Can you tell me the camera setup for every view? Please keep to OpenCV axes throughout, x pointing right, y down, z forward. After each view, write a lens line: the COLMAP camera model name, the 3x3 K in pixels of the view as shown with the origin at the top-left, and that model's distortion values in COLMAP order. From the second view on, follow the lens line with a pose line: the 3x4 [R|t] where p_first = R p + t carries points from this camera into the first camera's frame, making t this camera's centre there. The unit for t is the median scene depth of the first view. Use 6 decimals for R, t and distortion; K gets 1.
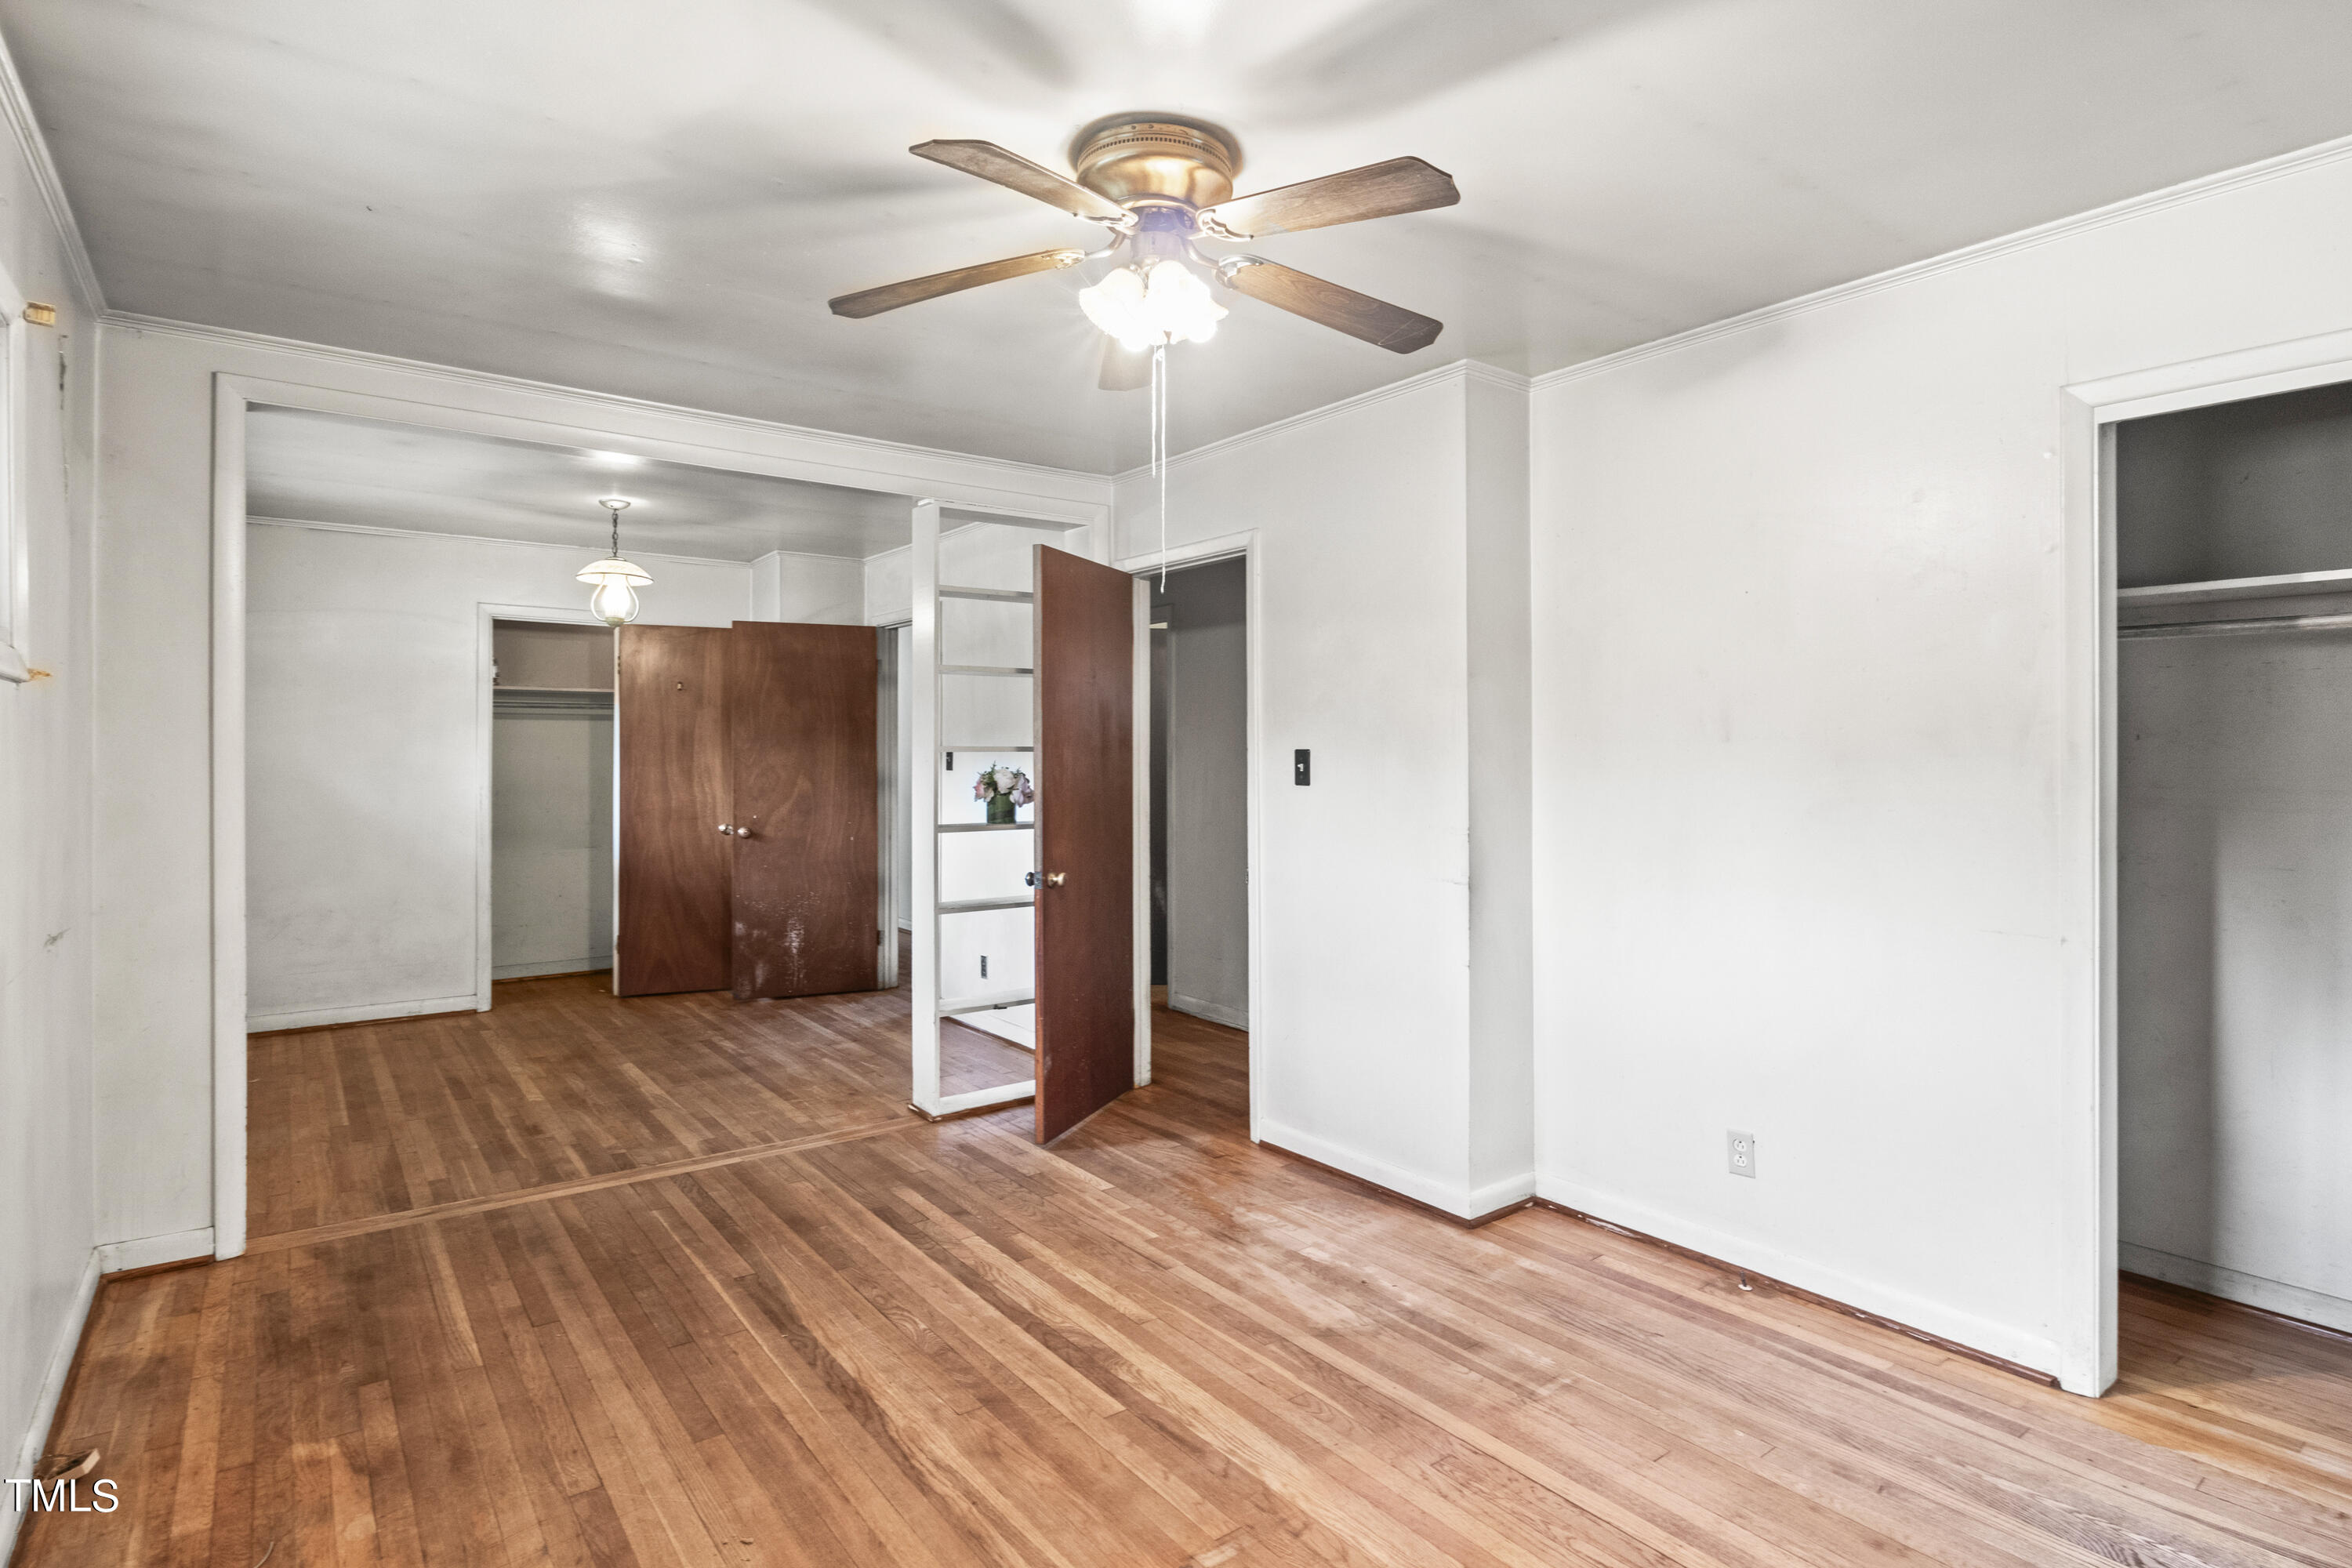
lens RADIAL K [[1196.8, 0, 1176.0], [0, 1196.8, 784.0], [0, 0, 1]] dist [-0.009211, 0.000349]
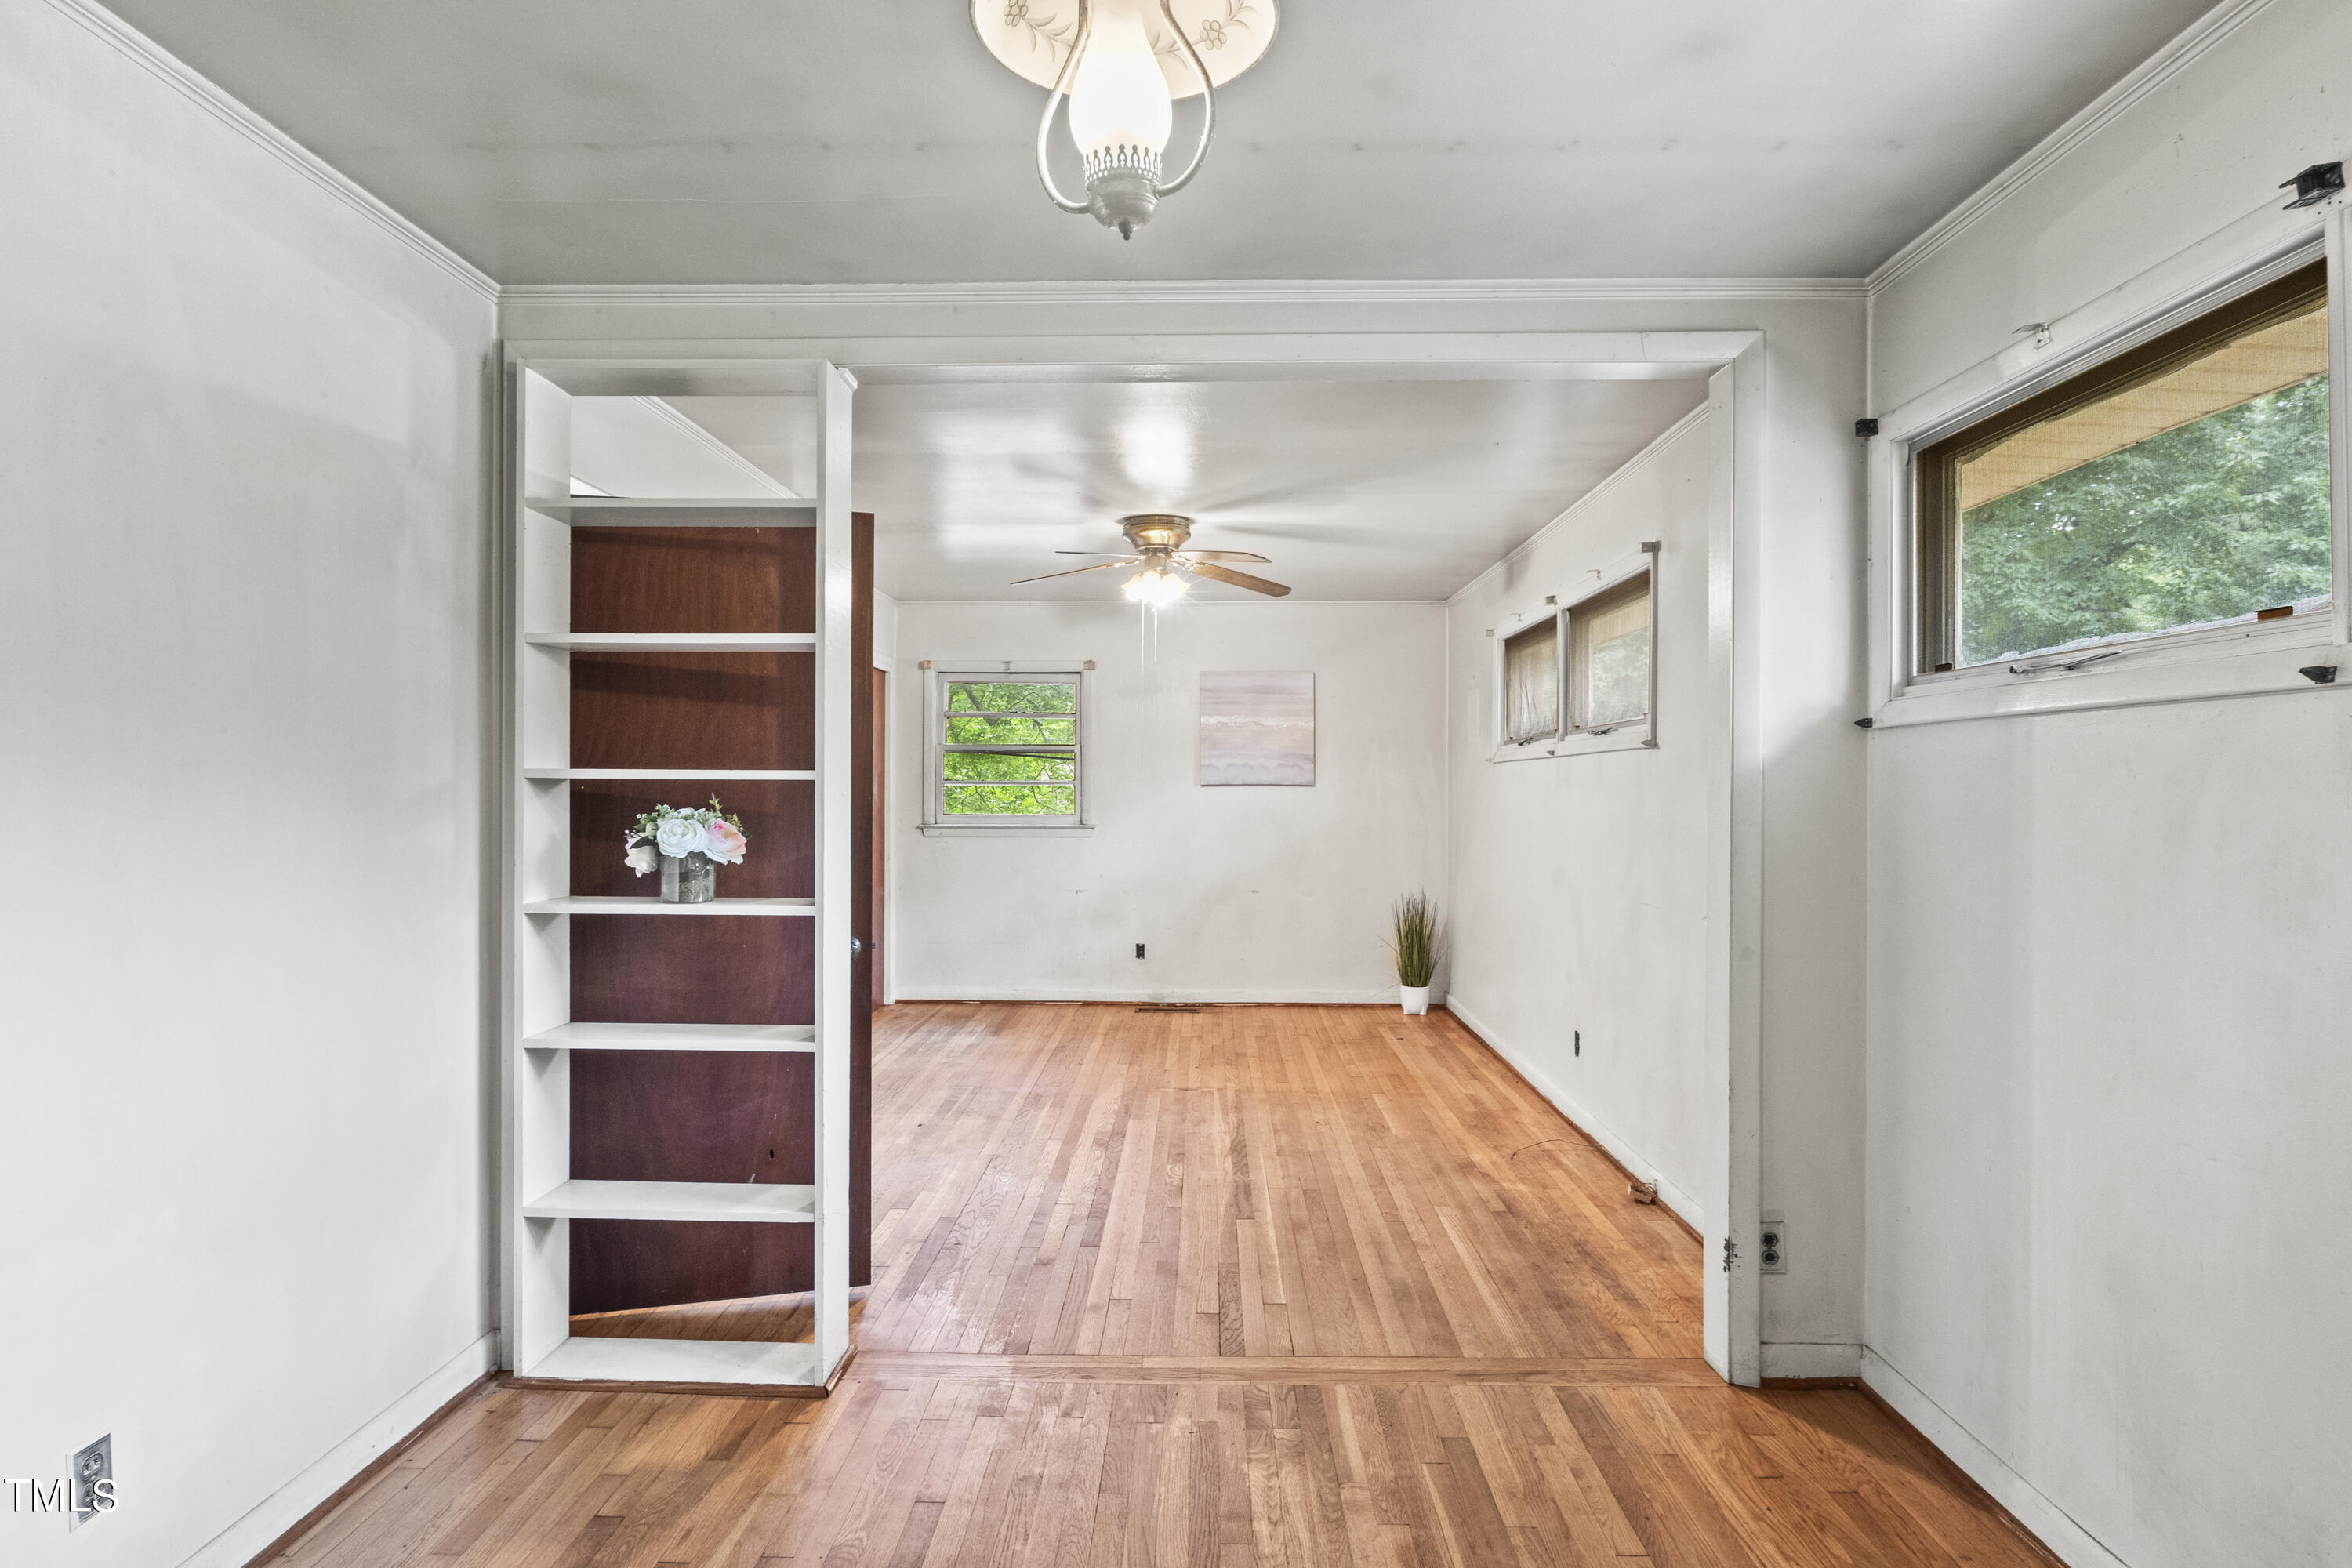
lens RADIAL K [[1200.8, 0, 1185.5], [0, 1200.8, 790.1], [0, 0, 1]] dist [-0.011931, 0.001382]
pose [[-0.789230, -0.001404, 0.614096, -1.140796], [0.014721, 0.999667, 0.021206, -0.050353], [-0.613921, 0.025776, -0.788947, 2.139548]]
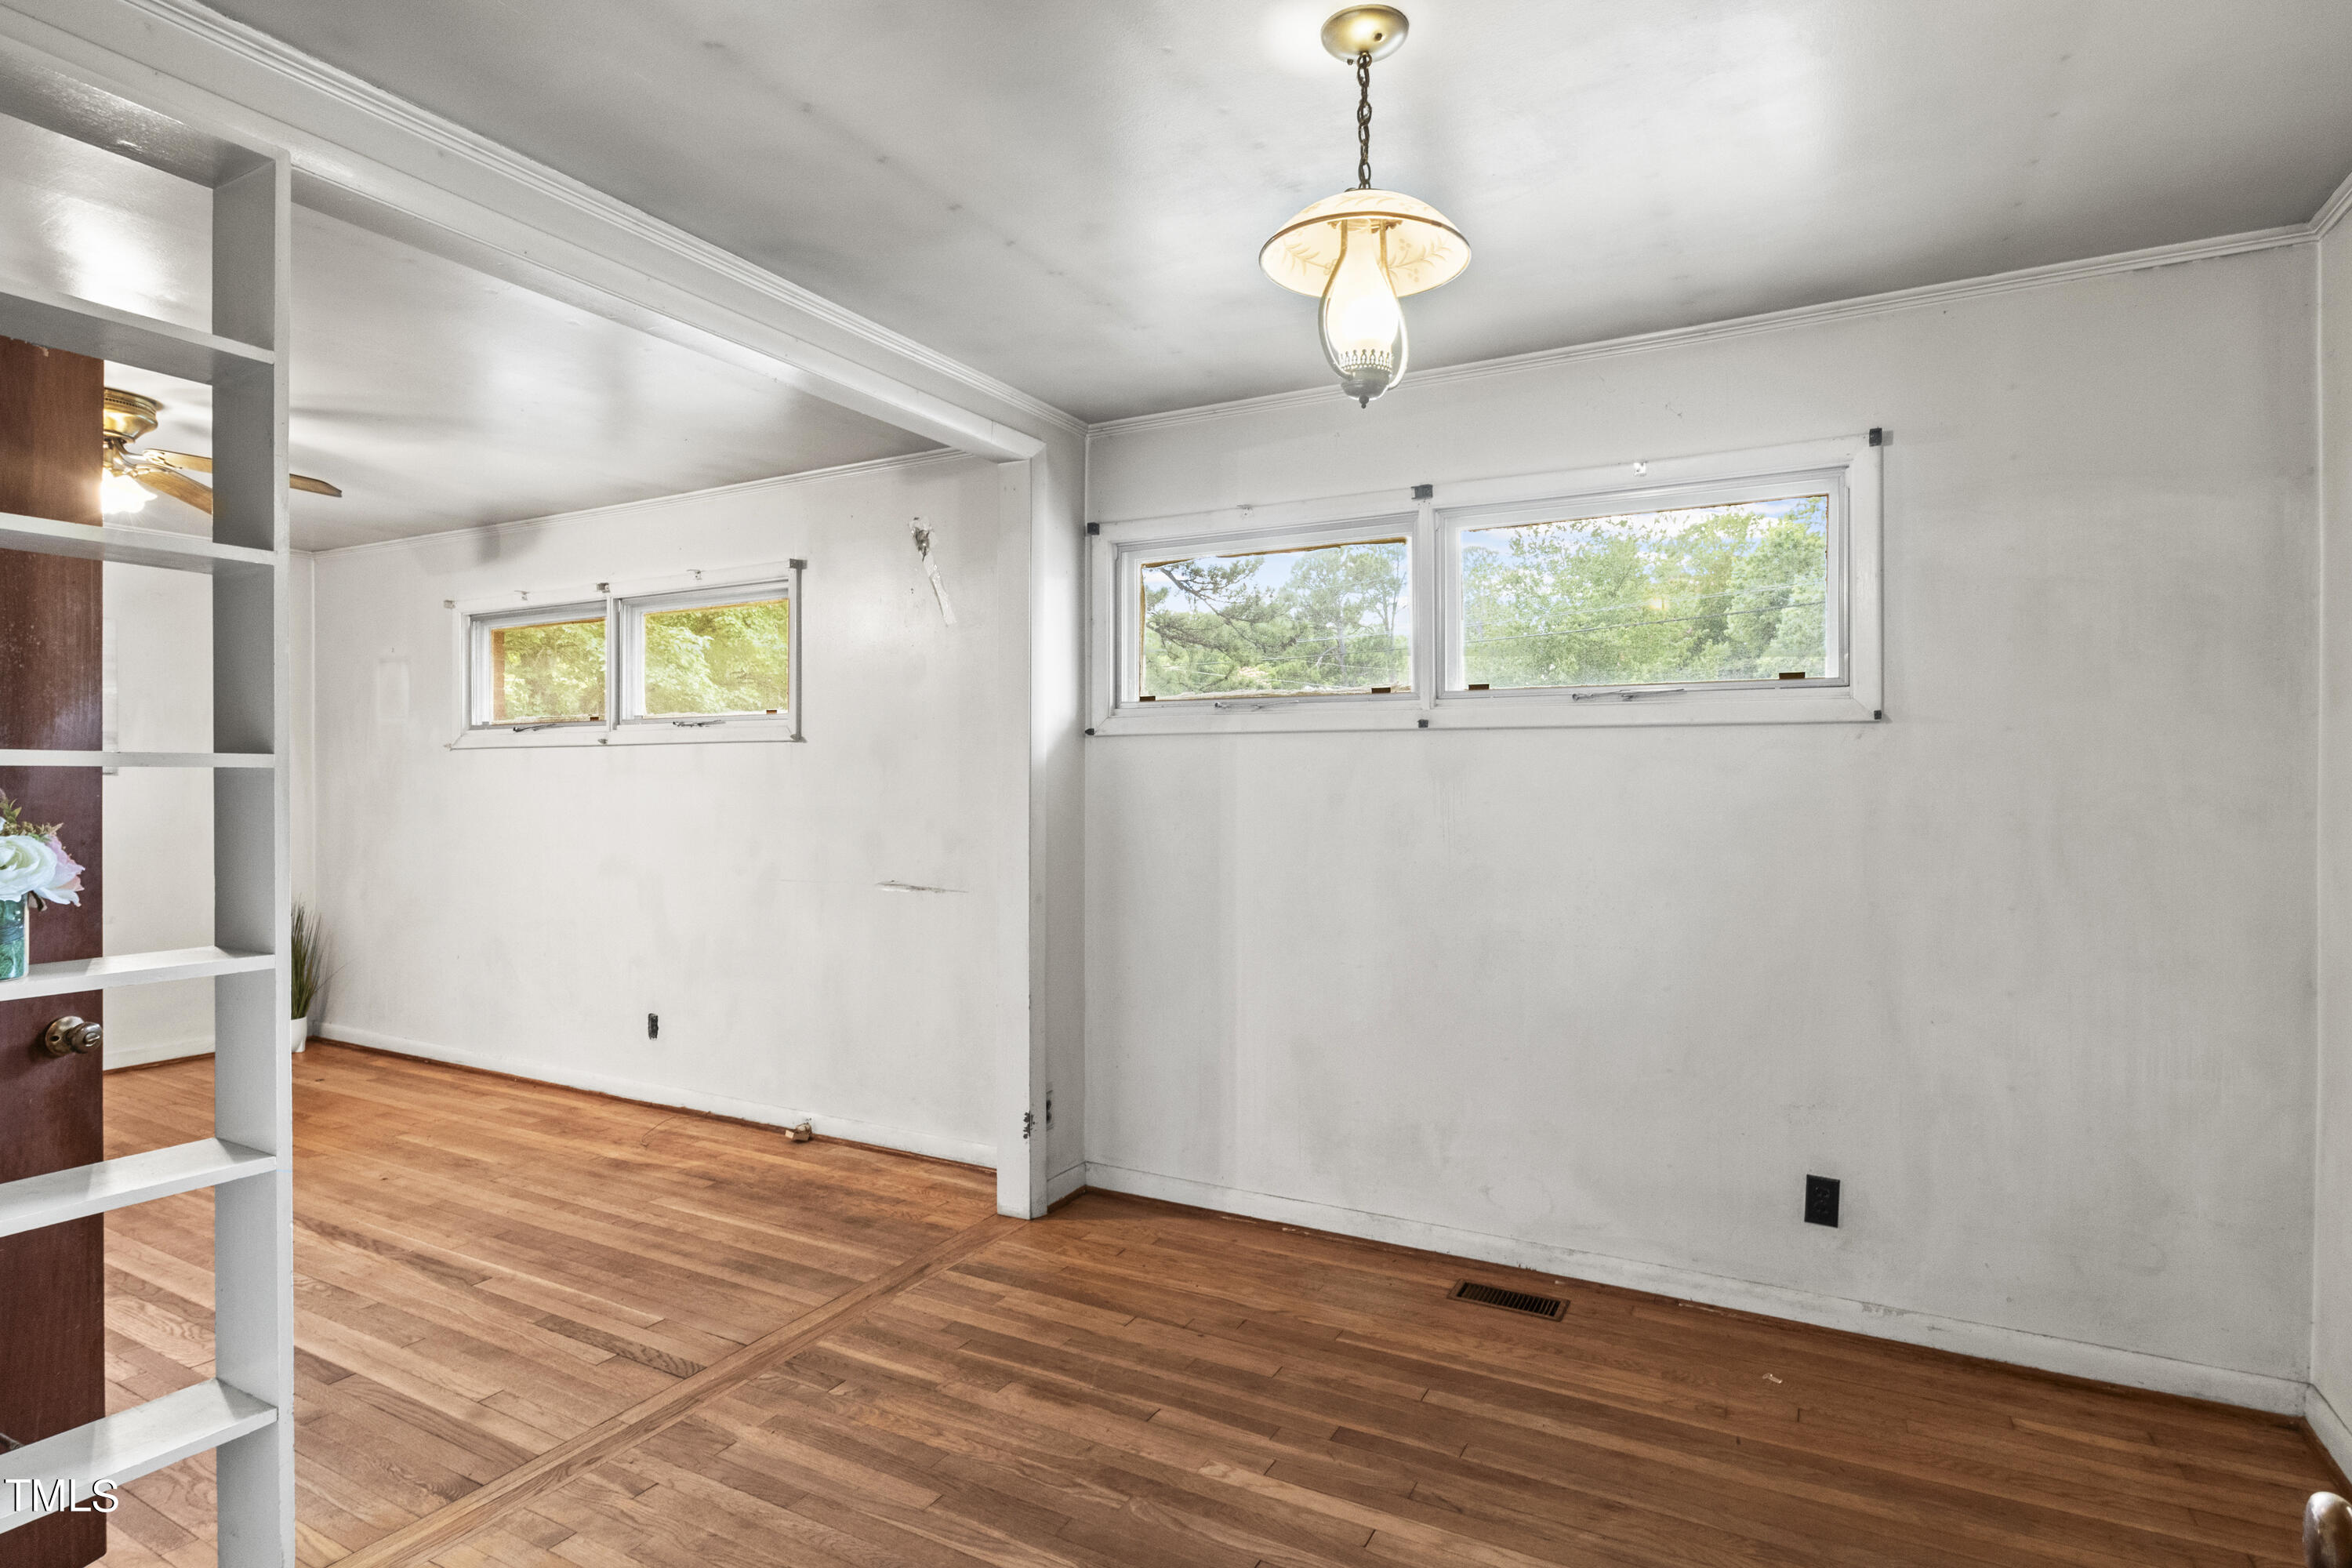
lens RADIAL K [[1196.8, 0, 1176.0], [0, 1196.8, 784.0], [0, 0, 1]] dist [-0.009211, 0.000349]
pose [[-0.907545, 0.003438, -0.419941, -0.512320], [-0.010078, 0.999500, 0.029963, -0.057942], [0.419835, 0.031425, -0.907056, 2.345985]]
